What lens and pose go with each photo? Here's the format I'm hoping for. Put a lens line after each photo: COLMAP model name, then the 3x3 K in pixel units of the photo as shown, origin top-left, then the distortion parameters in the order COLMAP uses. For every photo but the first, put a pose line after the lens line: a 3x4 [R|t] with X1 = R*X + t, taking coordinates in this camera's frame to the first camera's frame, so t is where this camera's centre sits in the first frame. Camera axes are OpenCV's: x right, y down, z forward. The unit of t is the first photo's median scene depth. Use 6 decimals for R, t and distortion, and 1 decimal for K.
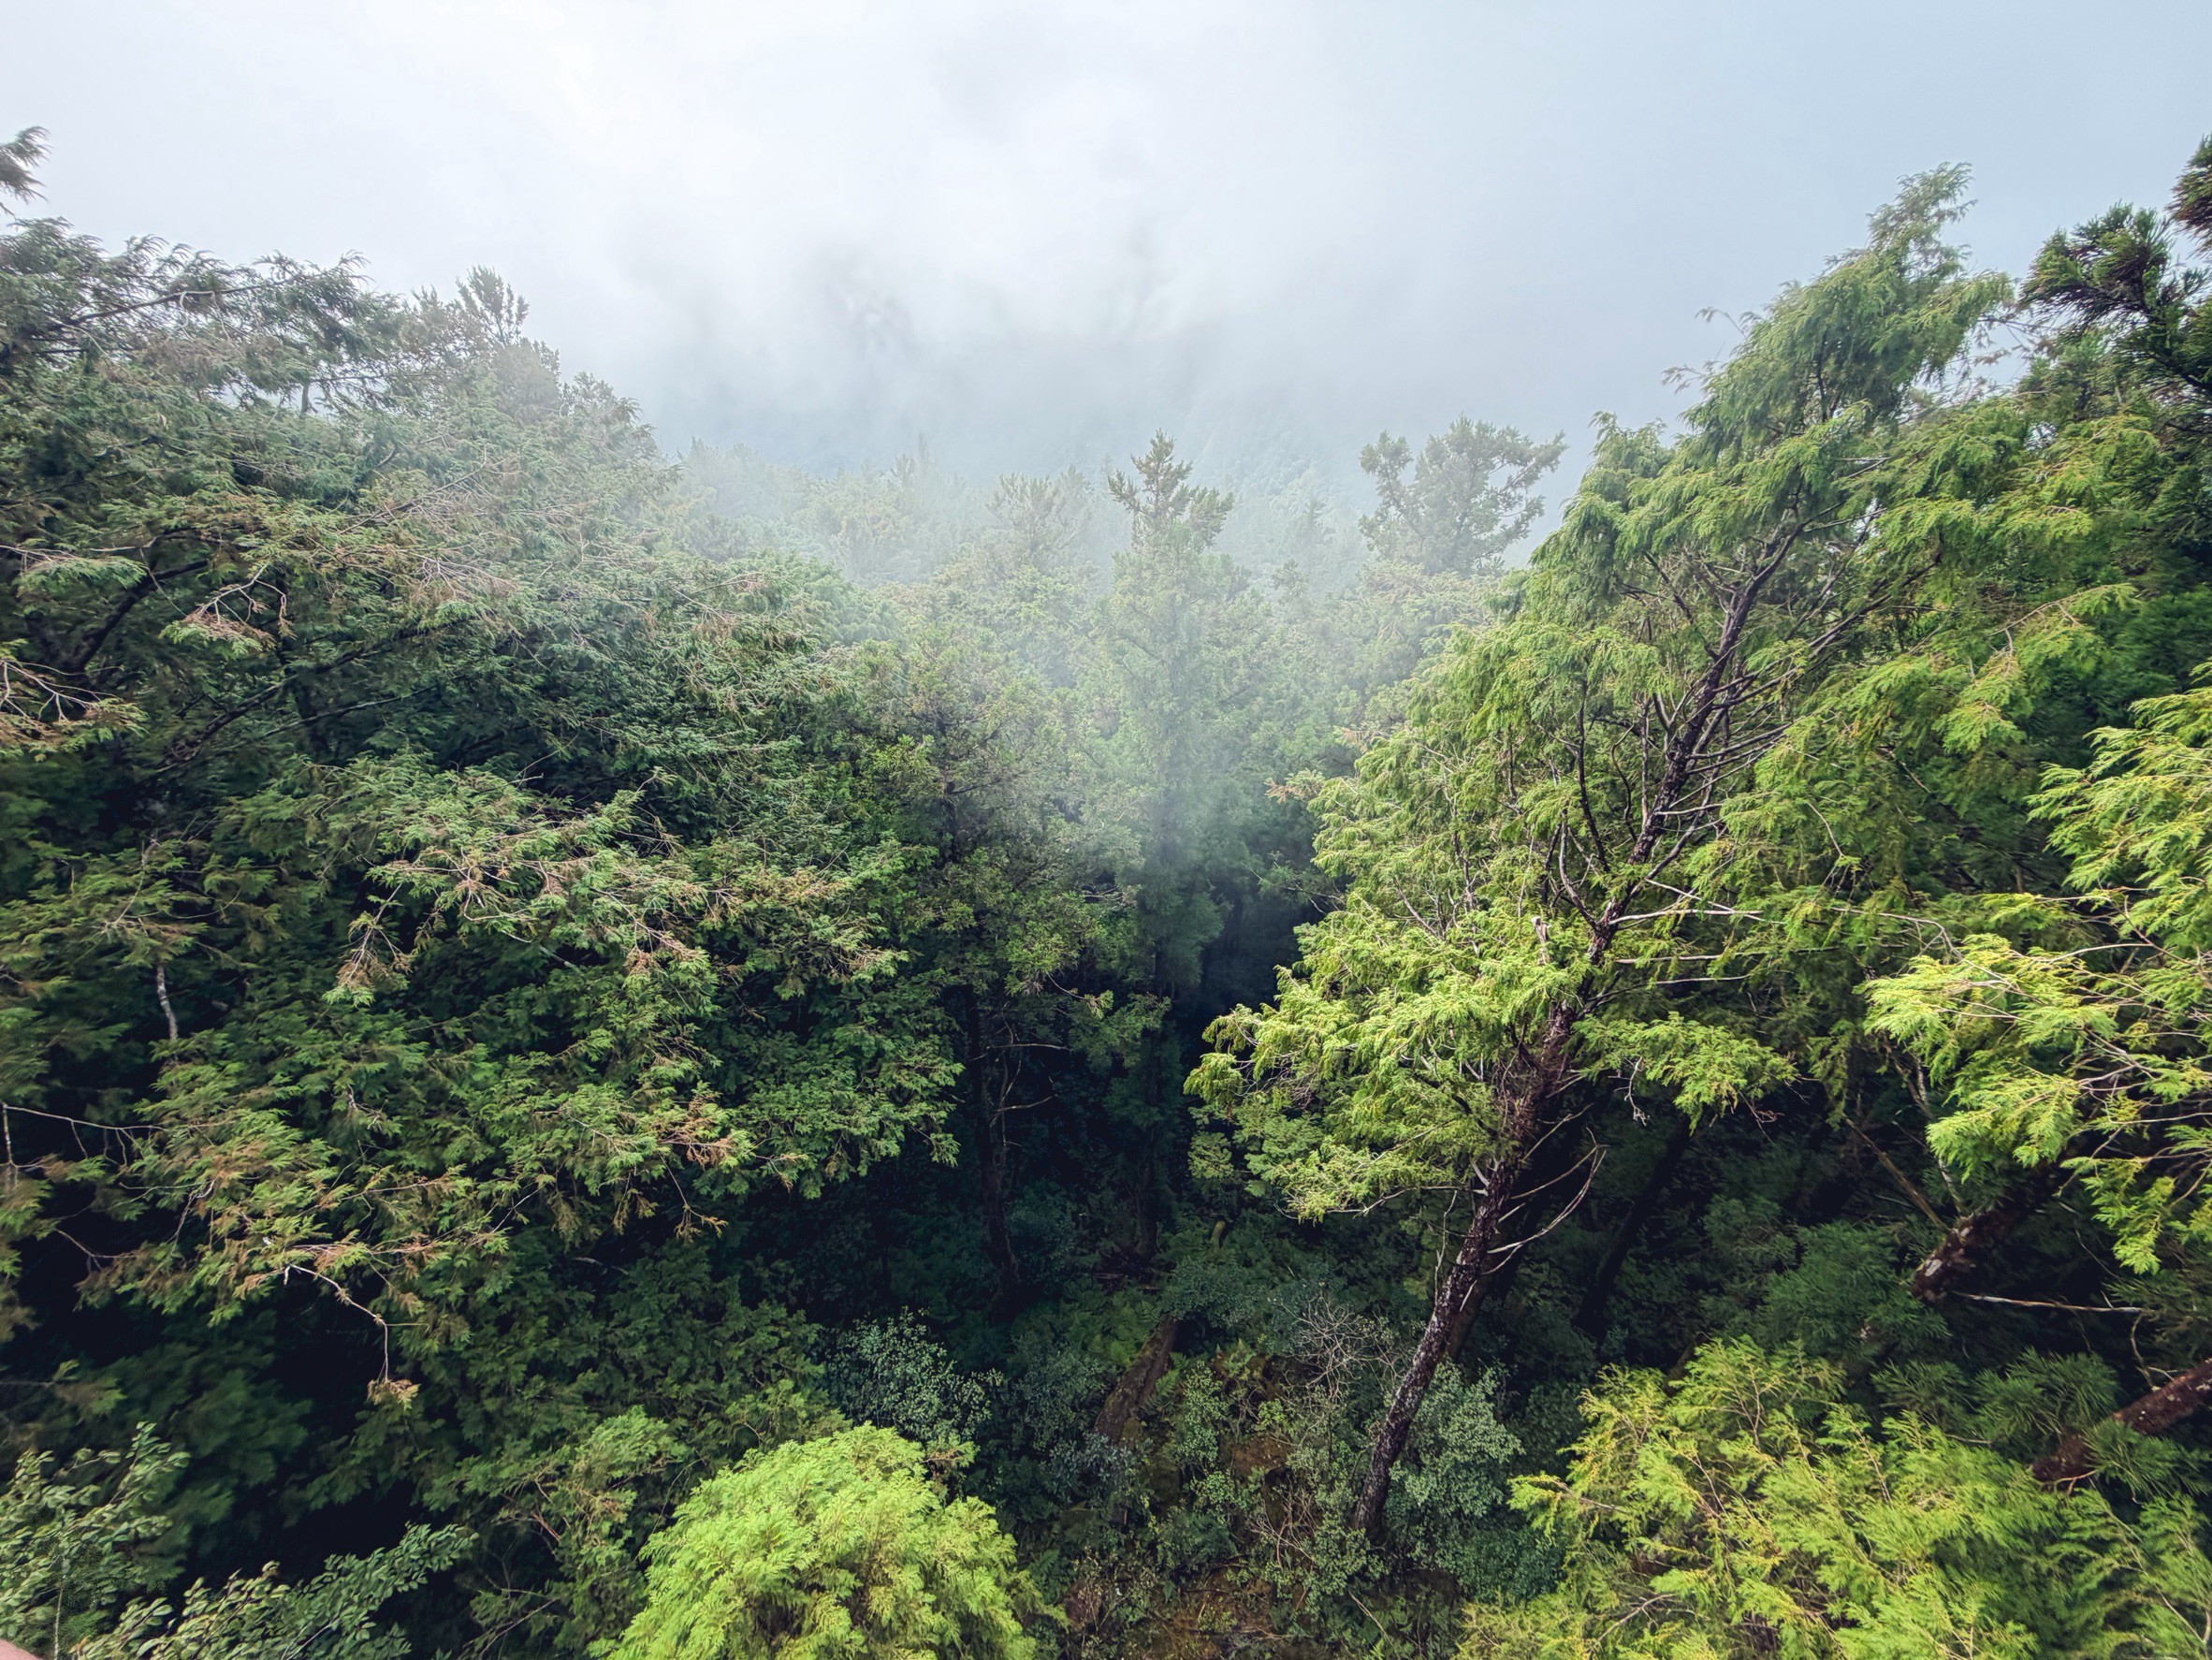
lens RADIAL K [[883.1, 0, 1104.3], [0, 883.1, 832.8], [0, 0, 1]] dist [-0.000920, -0.000149]
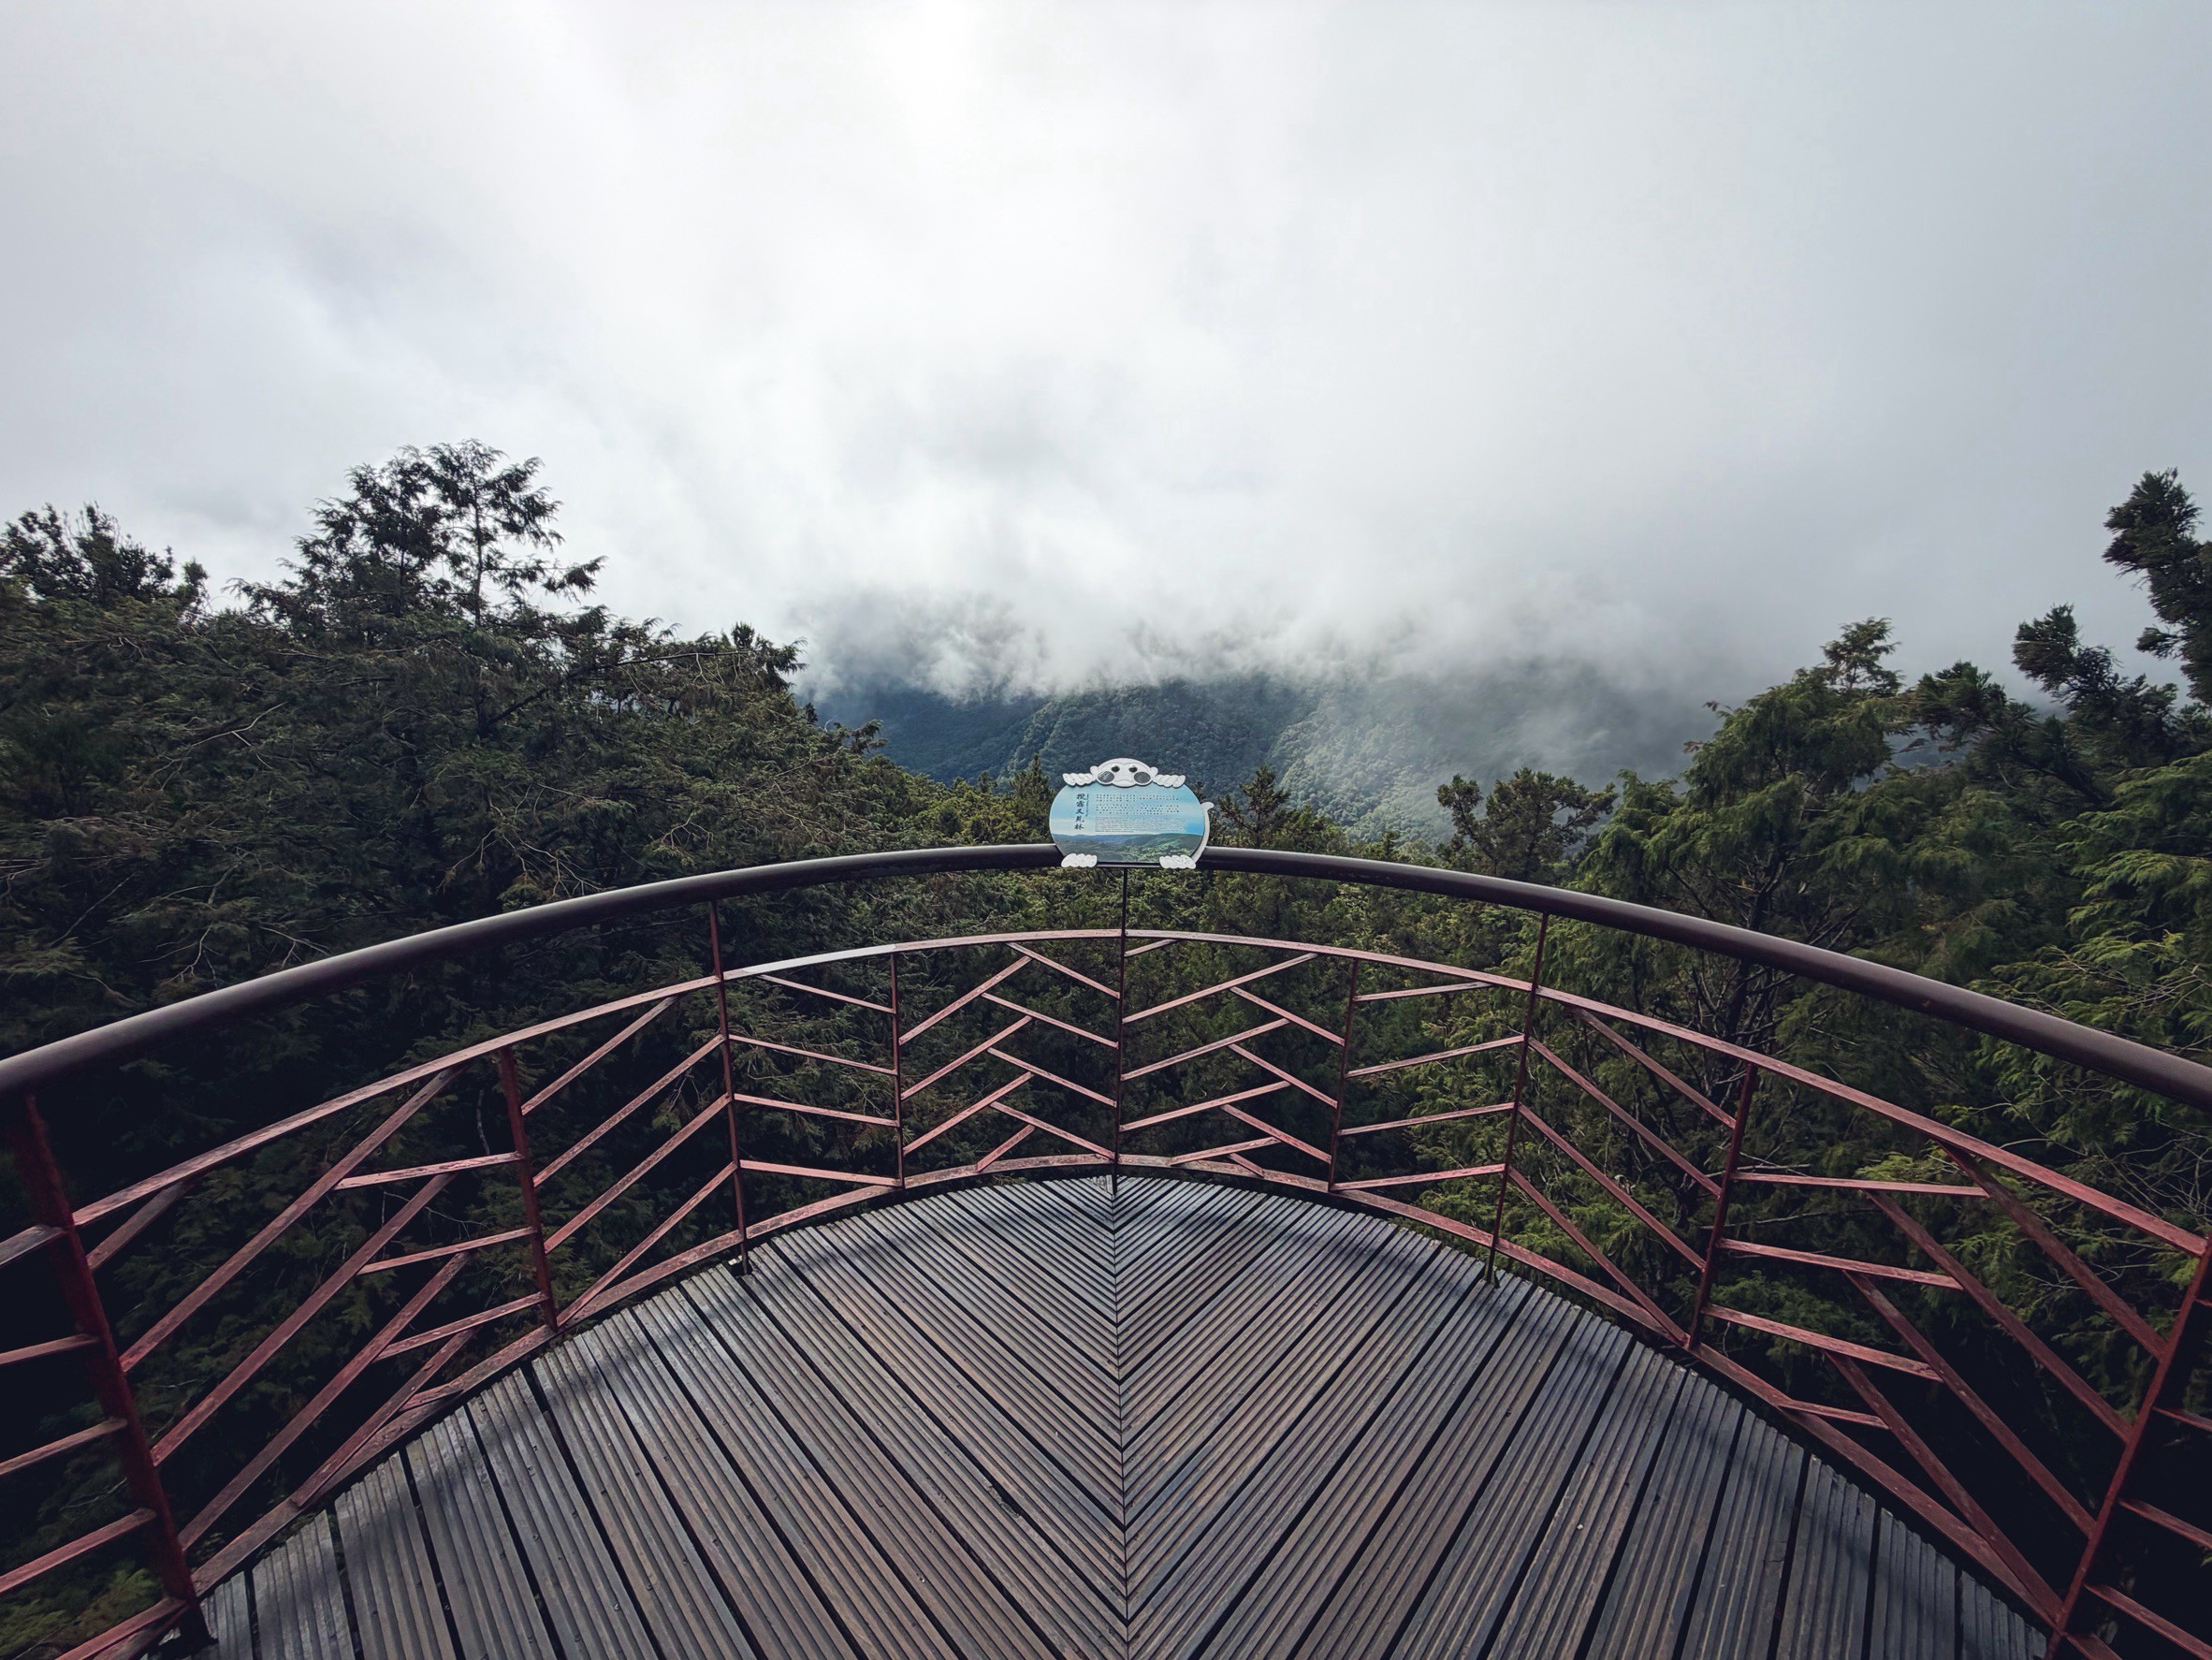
lens RADIAL K [[883.1, 0, 1105.7], [0, 883.1, 825.9], [0, 0, 1]] dist [-0.000920, -0.000149]
pose [[0.994095, 0.060860, -0.089841, -0.101402], [-0.088089, 0.936073, -0.340599, 0.135478], [0.063369, 0.346502, 0.935906, -0.286367]]
